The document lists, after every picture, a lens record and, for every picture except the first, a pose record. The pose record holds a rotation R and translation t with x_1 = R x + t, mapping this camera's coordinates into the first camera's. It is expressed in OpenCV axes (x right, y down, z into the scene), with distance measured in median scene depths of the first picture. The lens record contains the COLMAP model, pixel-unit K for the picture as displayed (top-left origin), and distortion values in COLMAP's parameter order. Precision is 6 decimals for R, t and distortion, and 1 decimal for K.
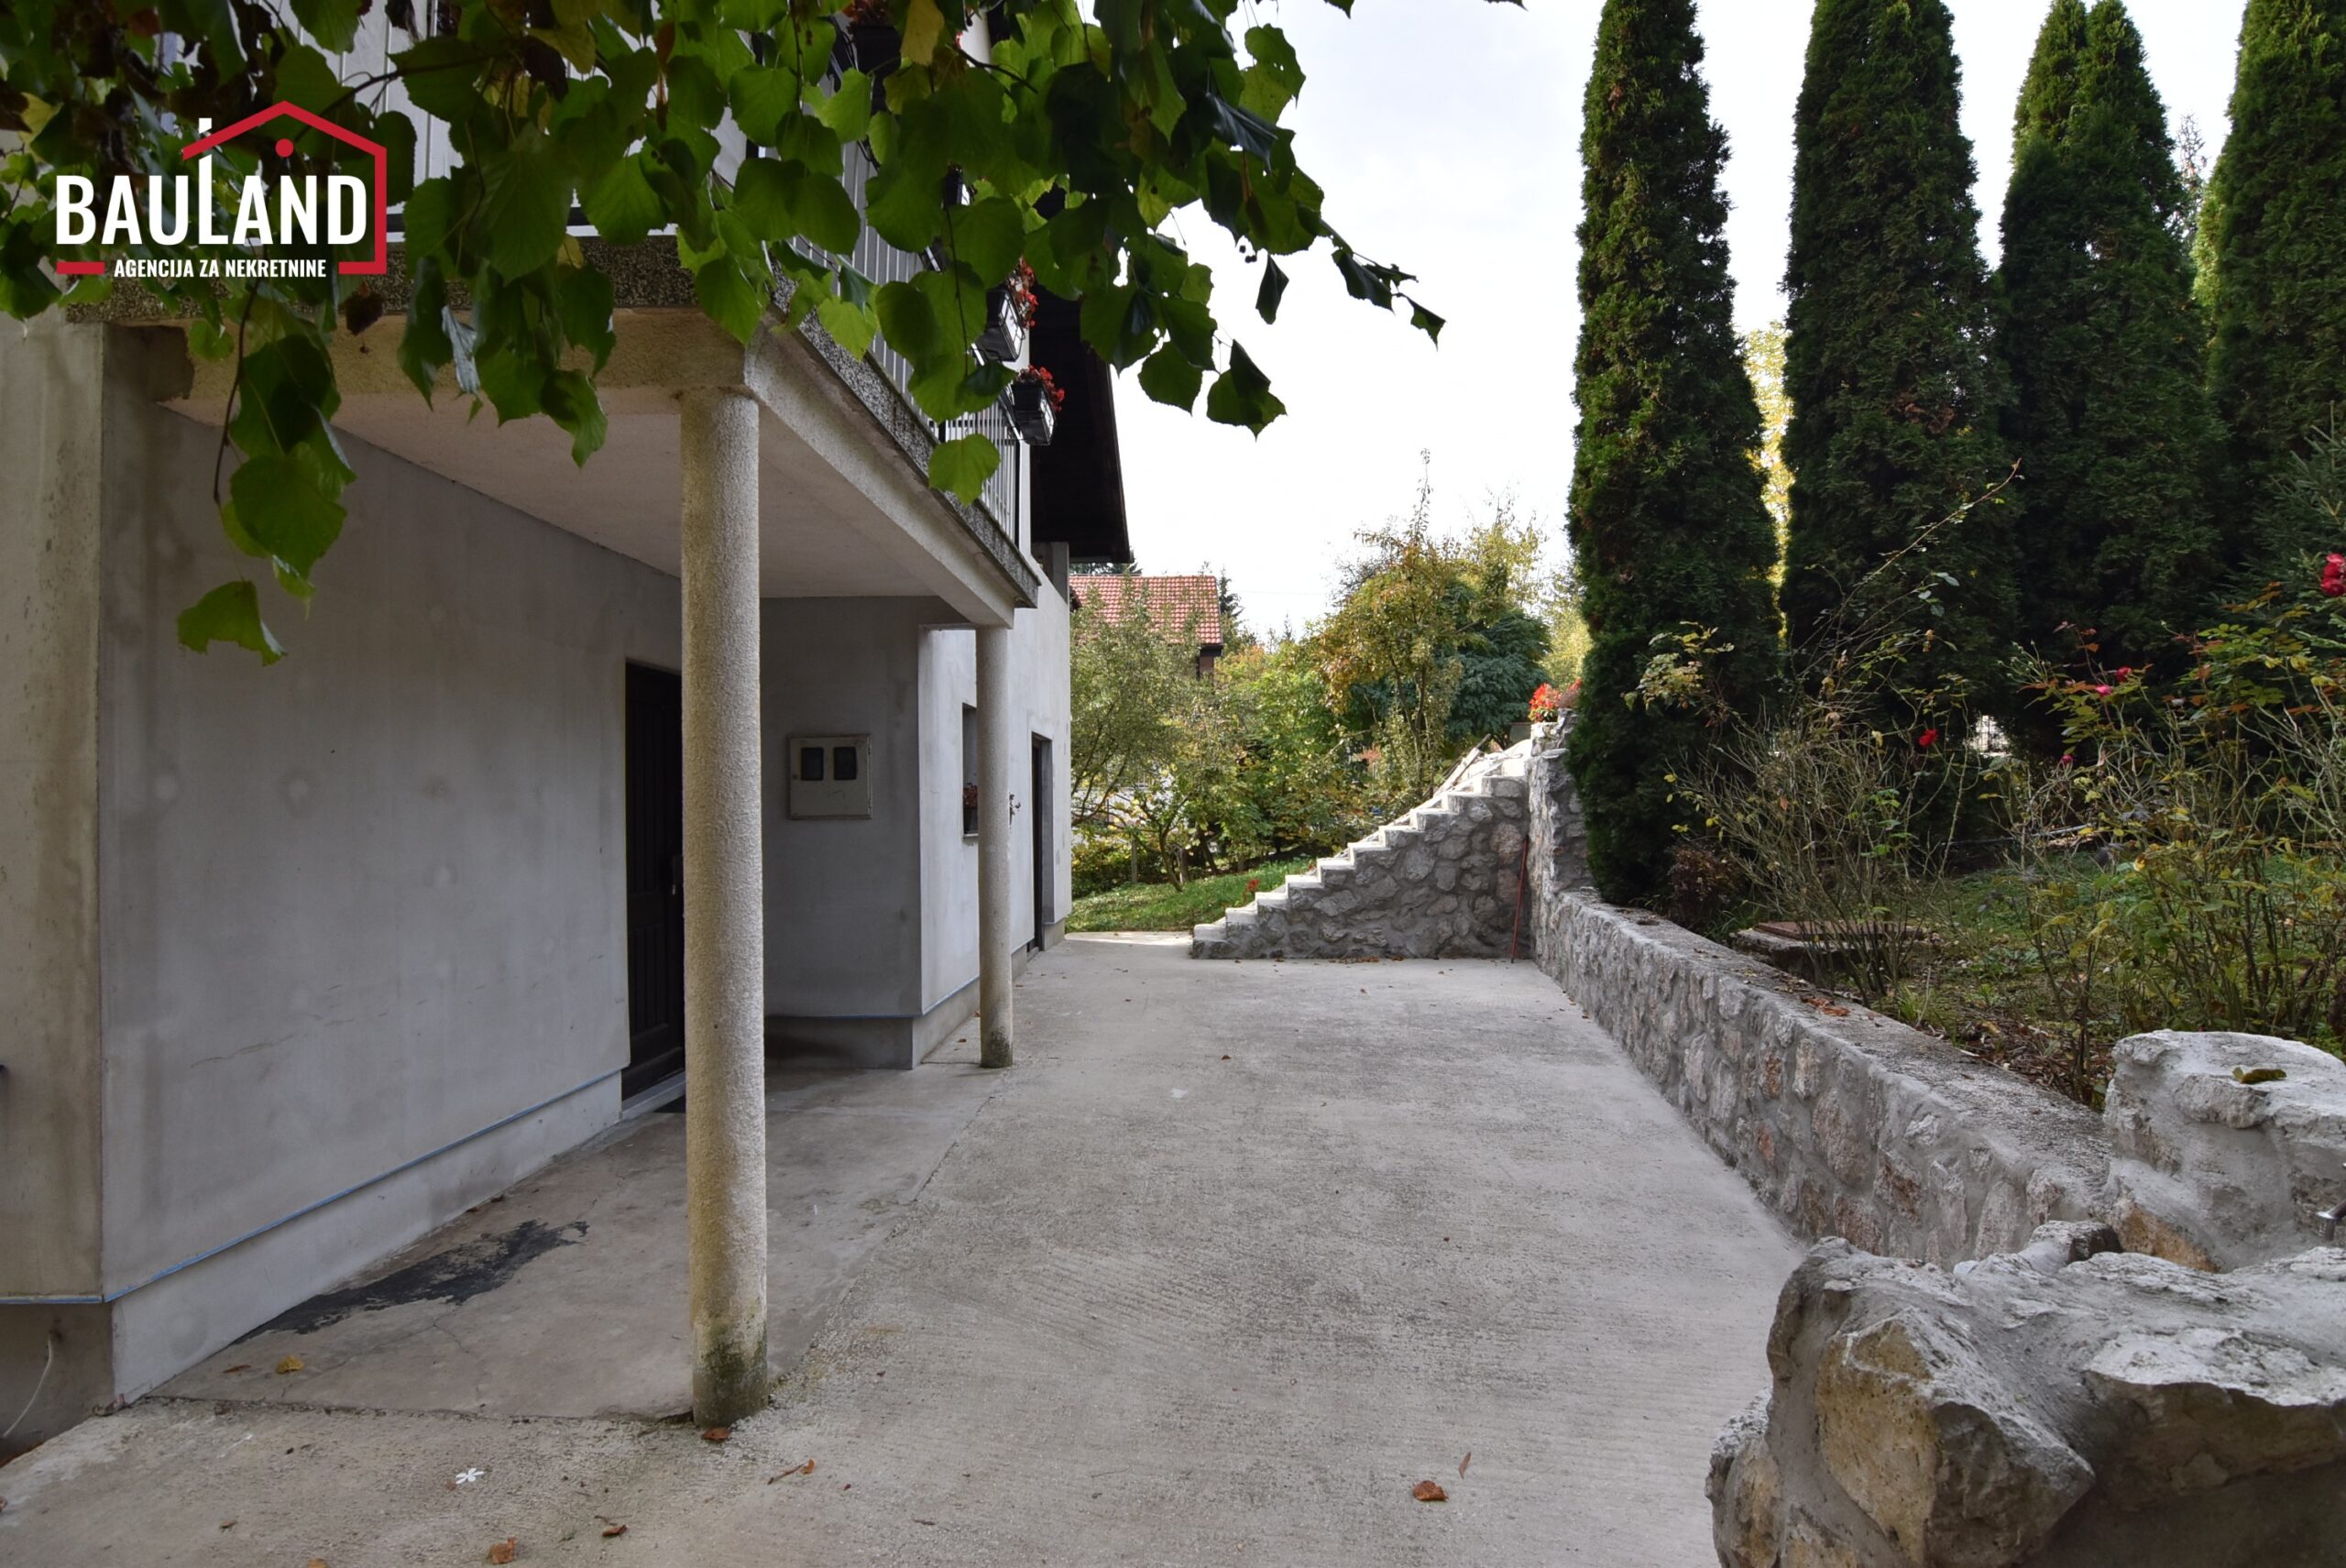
lens RADIAL K [[1137.1, 0, 1171.7], [0, 1137.1, 797.0], [0, 0, 1]] dist [-0.005496, -0.011194]
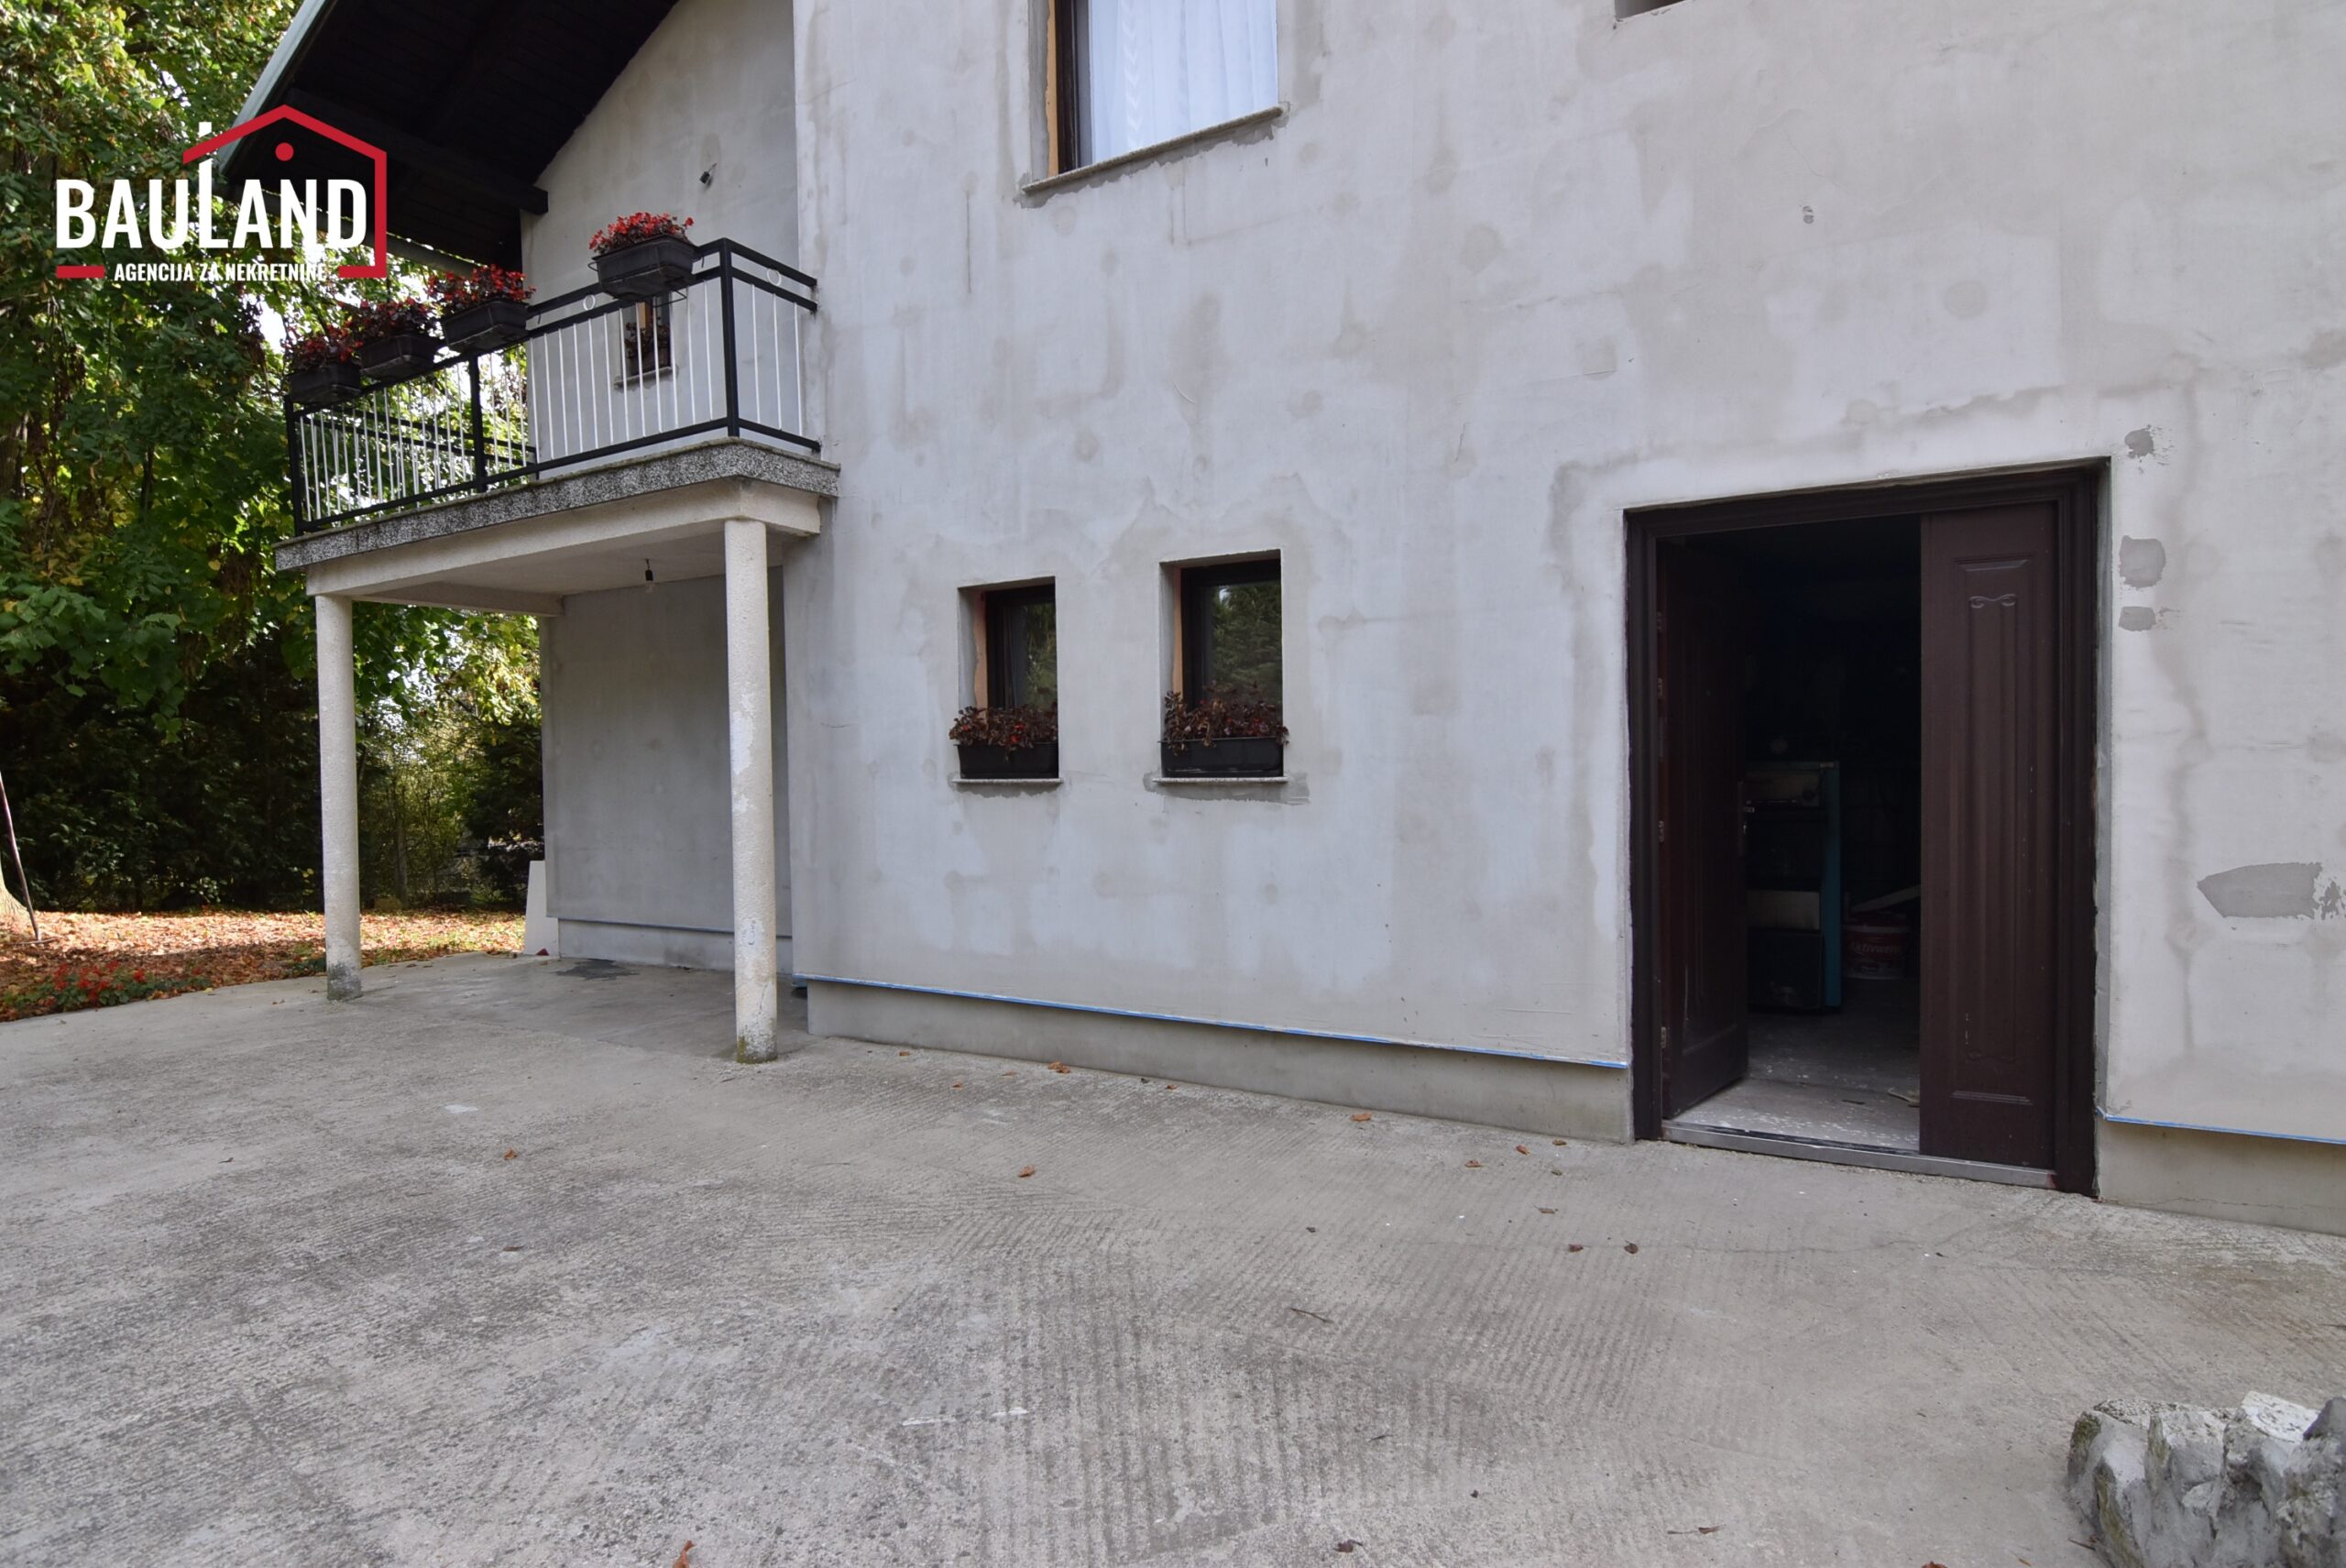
lens RADIAL K [[1137.1, 0, 1171.7], [0, 1137.1, 797.0], [0, 0, 1]] dist [-0.005496, -0.011194]
pose [[-0.455020, 0.042146, -0.889483, 0.710842], [0.031743, 0.999012, 0.031098, 0.051349], [0.889915, -0.014085, -0.455909, 2.707639]]
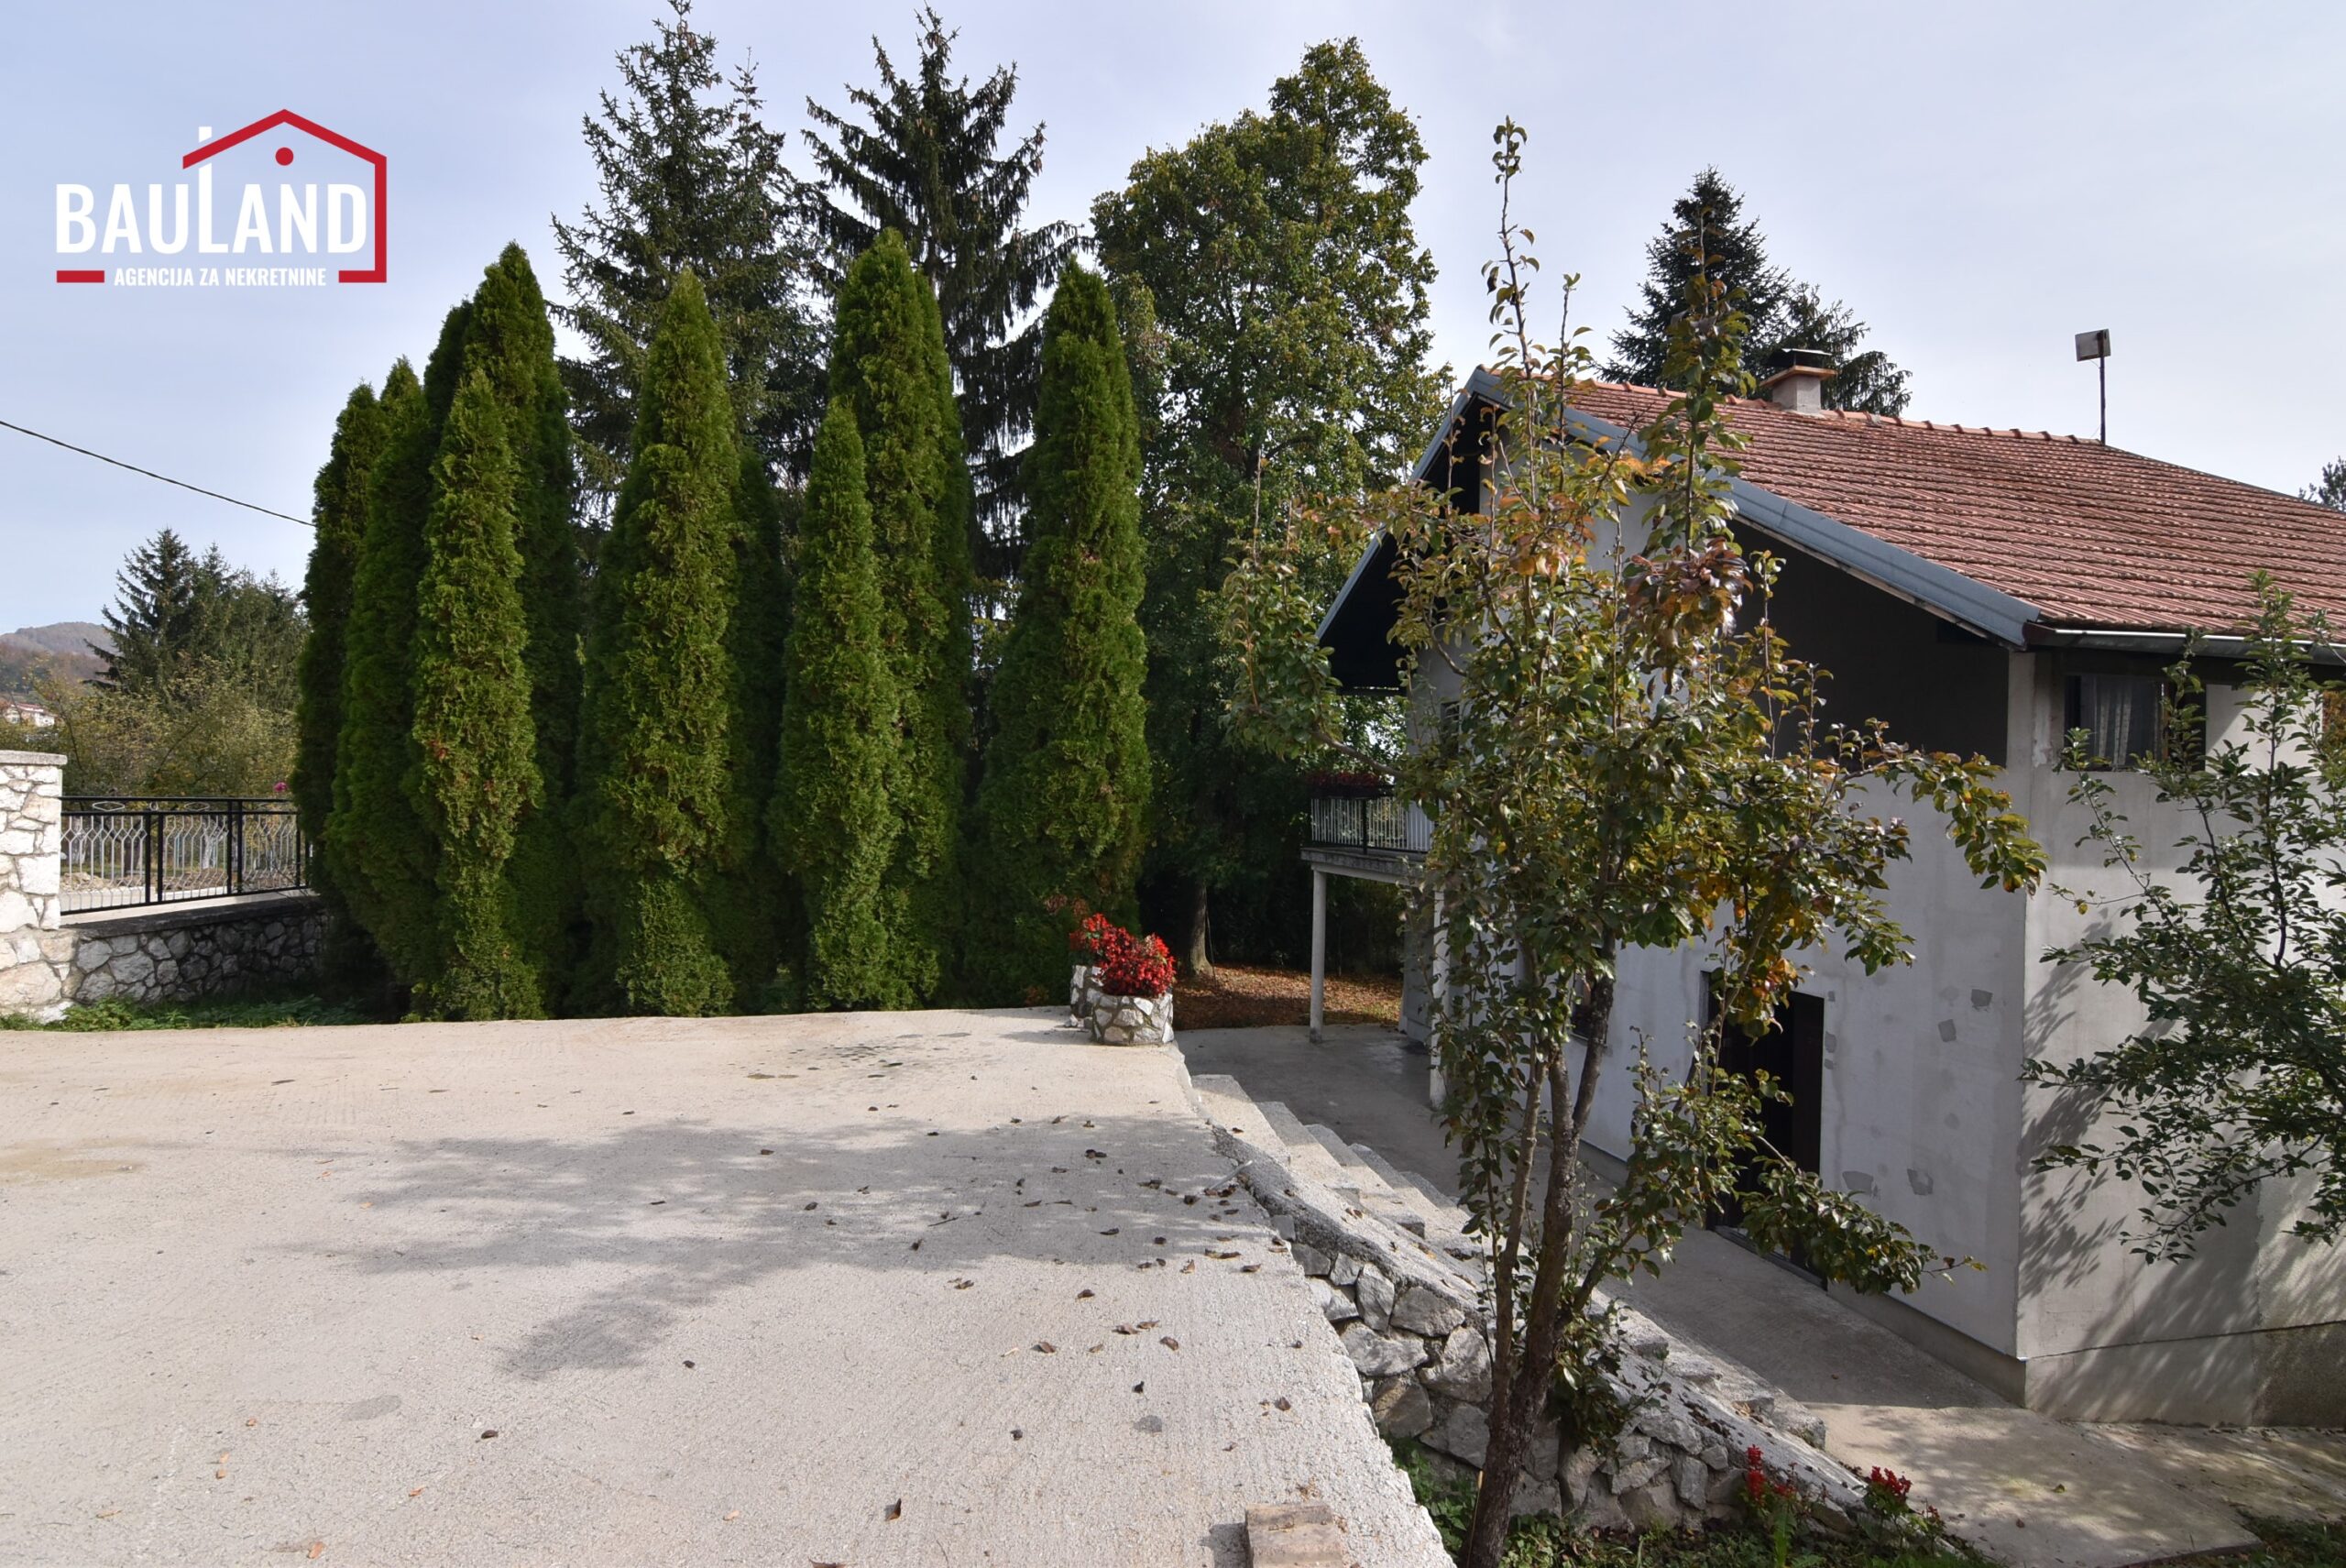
lens RADIAL K [[1137.1, 0, 1171.7], [0, 1137.1, 797.0], [0, 0, 1]] dist [-0.005496, -0.011194]
pose [[-0.961142, -0.012878, -0.275753, 1.665712], [-0.011610, 0.999913, -0.006231, -0.691081], [0.275809, -0.002788, -0.961208, 5.325508]]
